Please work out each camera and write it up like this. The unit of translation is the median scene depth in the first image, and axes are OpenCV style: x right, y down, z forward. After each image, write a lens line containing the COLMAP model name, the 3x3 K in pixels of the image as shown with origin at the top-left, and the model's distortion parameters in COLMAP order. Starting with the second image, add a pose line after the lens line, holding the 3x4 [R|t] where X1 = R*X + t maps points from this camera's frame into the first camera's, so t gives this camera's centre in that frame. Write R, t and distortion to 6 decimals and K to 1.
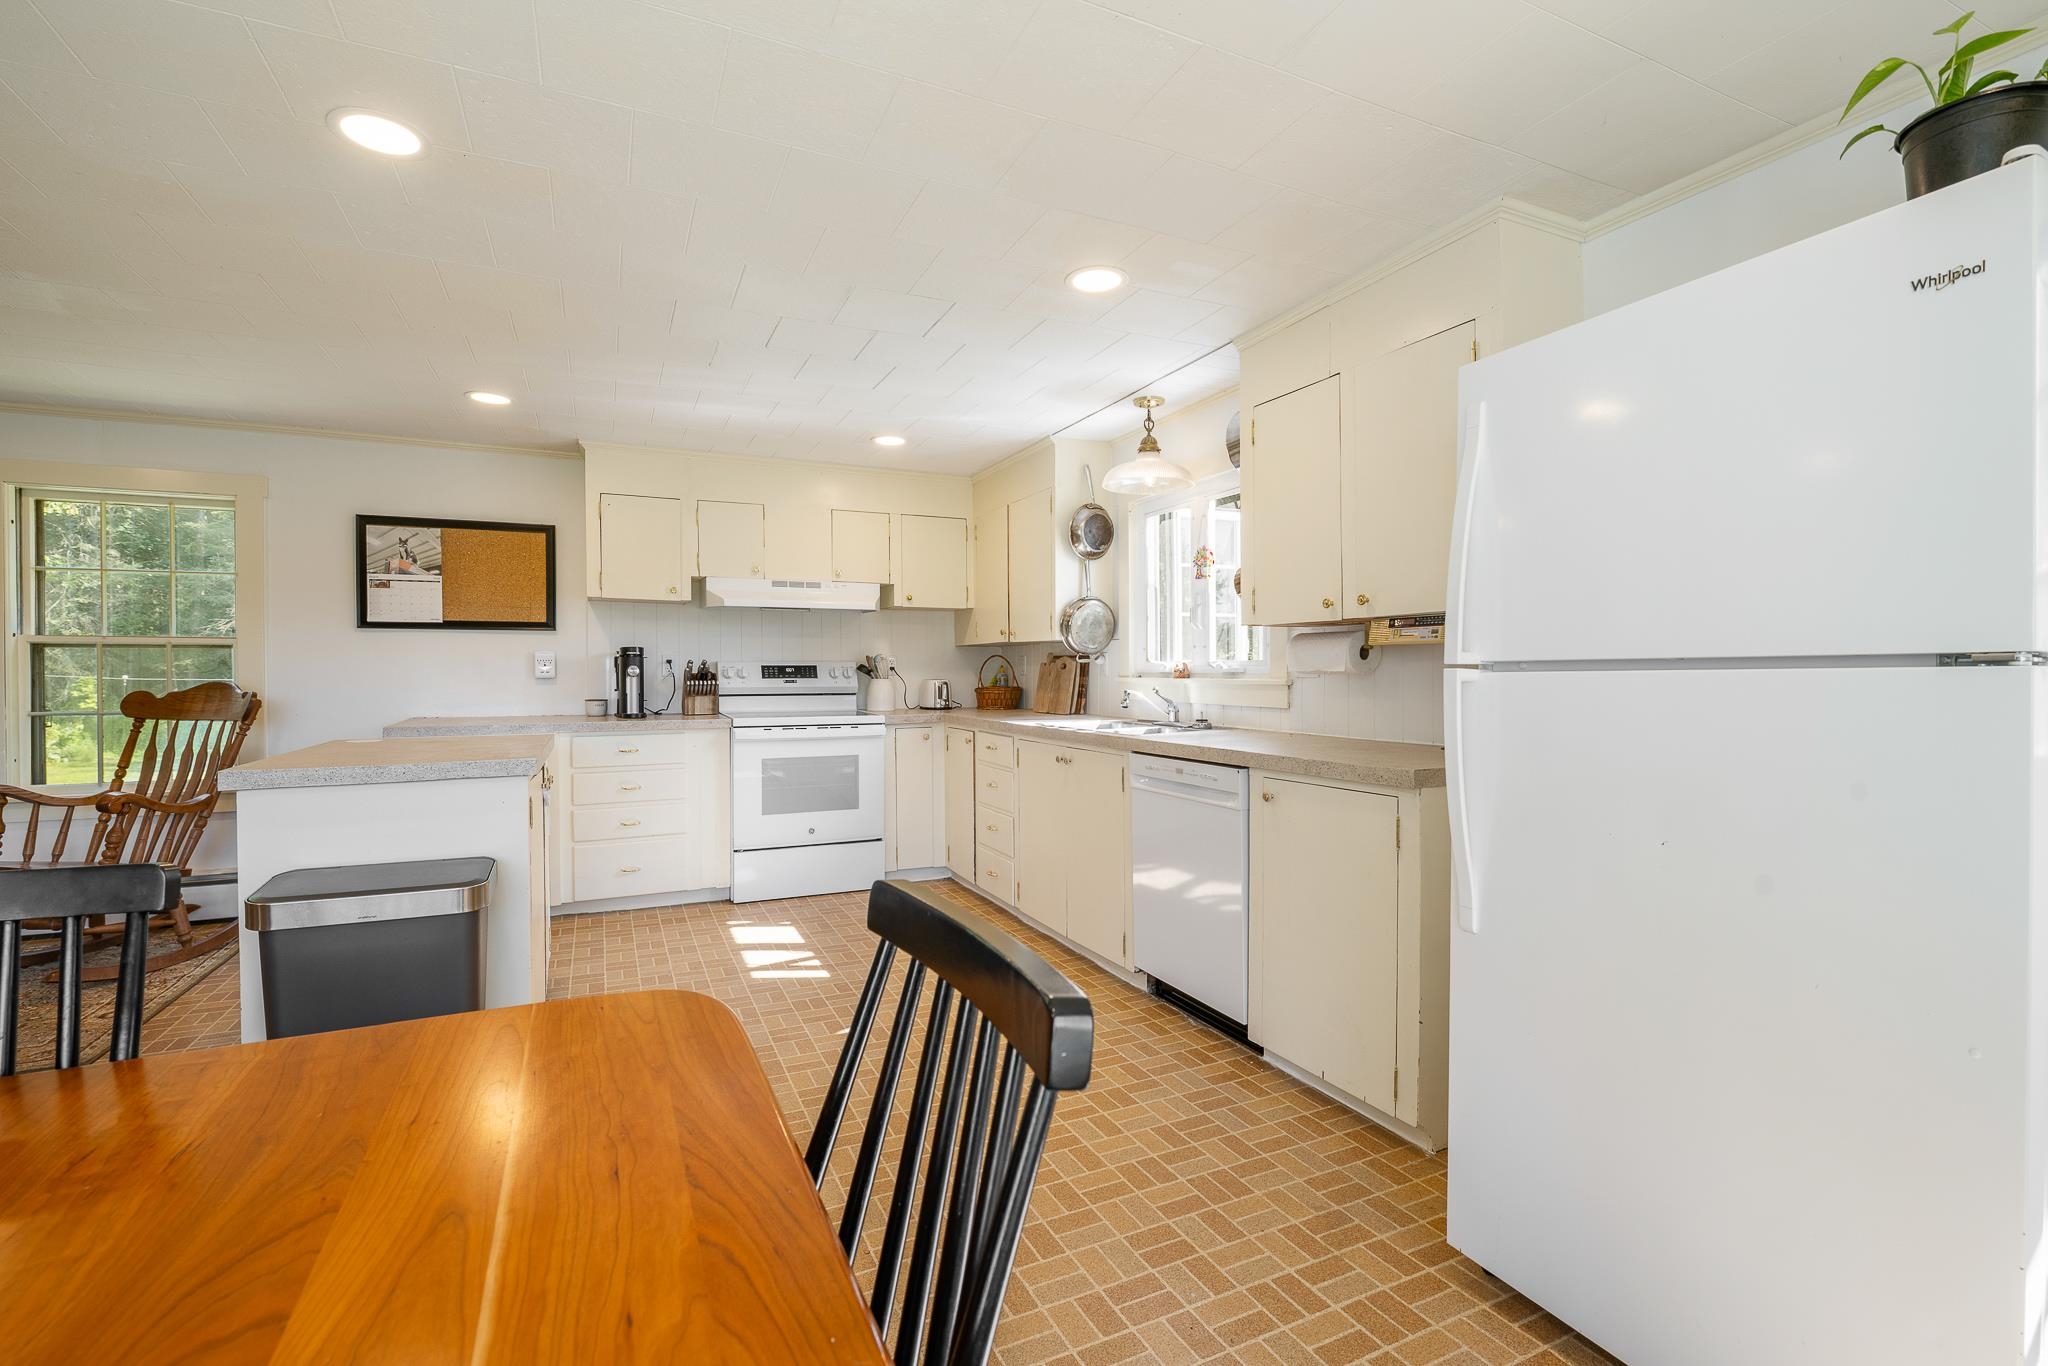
lens RADIAL K [[896.1, 0, 1007.2], [0, 896.1, 683.1], [0, 0, 1]] dist [-0.009951, 0.000307]
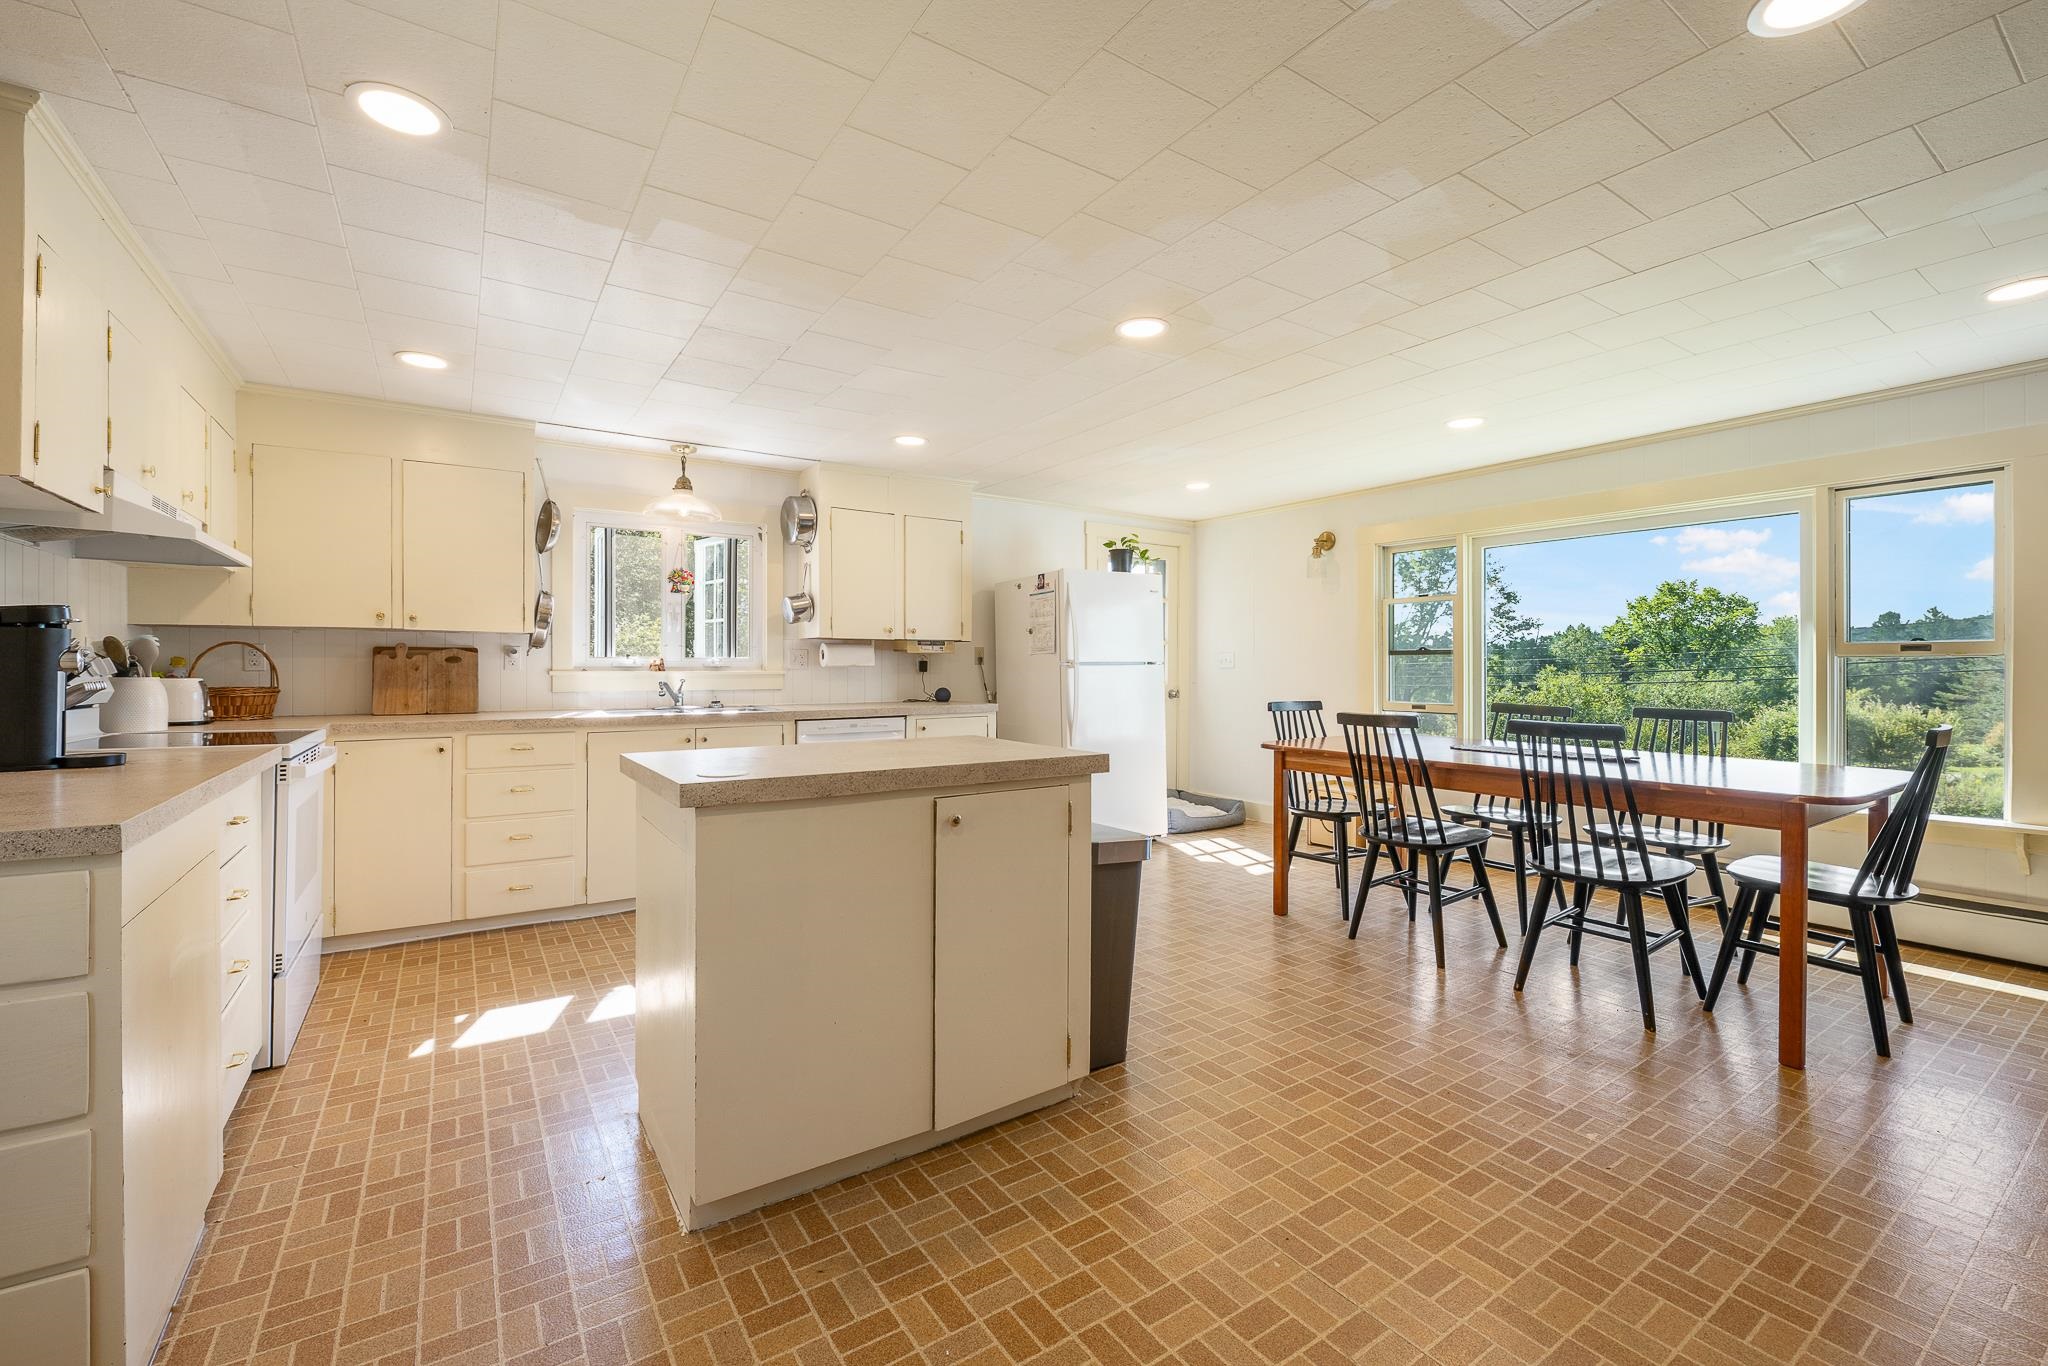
lens RADIAL K [[849.8, 0, 1029.2], [0, 849.8, 678.7], [0, 0, 1]] dist [-0.004182, -0.000201]
pose [[-0.166200, -0.014064, 0.985992, -0.918765], [0.013463, 0.999773, 0.016529, -0.006504], [-0.986000, 0.016021, -0.165973, 0.611106]]
